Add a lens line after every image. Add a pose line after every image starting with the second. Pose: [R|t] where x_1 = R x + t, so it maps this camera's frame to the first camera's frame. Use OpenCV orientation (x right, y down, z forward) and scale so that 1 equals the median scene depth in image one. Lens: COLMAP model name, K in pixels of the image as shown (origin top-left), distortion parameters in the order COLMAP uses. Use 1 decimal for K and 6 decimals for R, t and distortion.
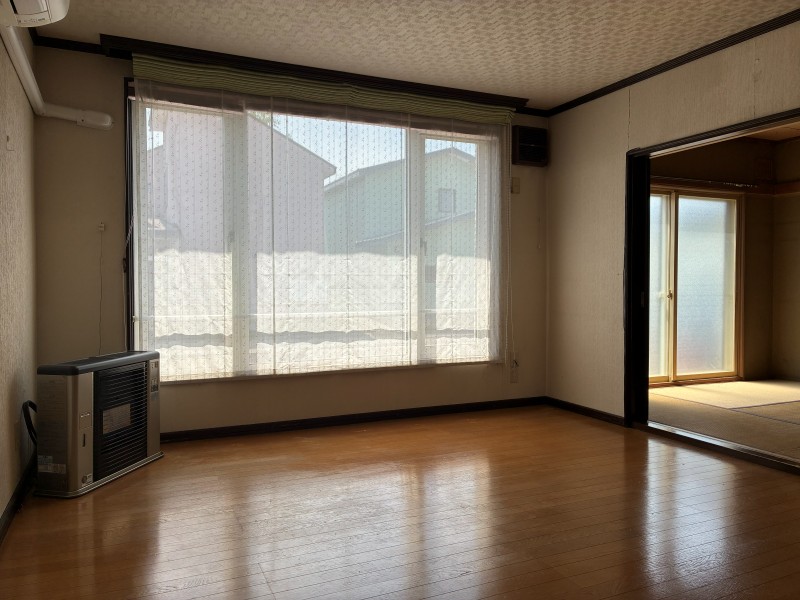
lens RADIAL K [[607.9, 0, 398.3], [0, 607.9, 299.8], [0, 0, 1]] dist [0.029618, -0.024996]
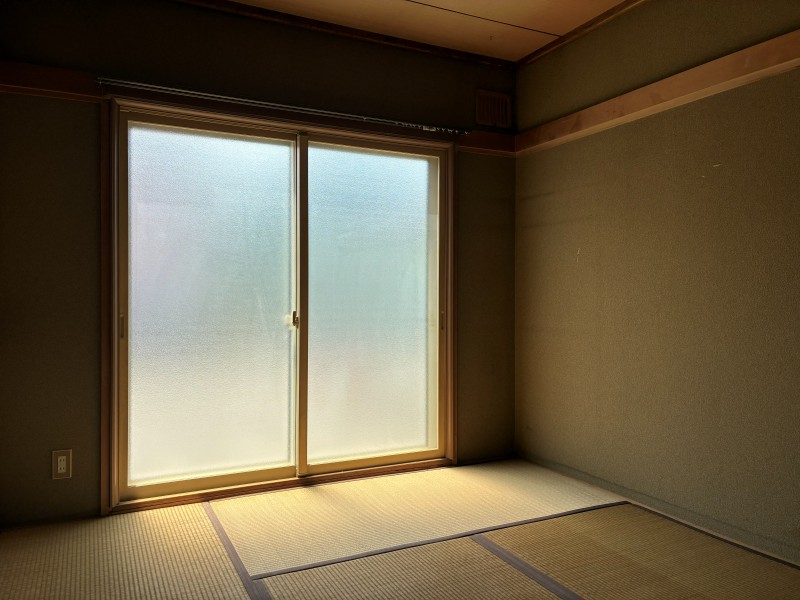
lens RADIAL K [[607.9, 0, 401.3], [0, 607.9, 300.4], [0, 0, 1]] dist [0.029618, -0.024996]
pose [[0.999396, -0.006091, 0.034203, 0.502886], [0.007133, 0.999512, -0.030408, -0.007367], [-0.034001, 0.030634, 0.998952, 0.425648]]
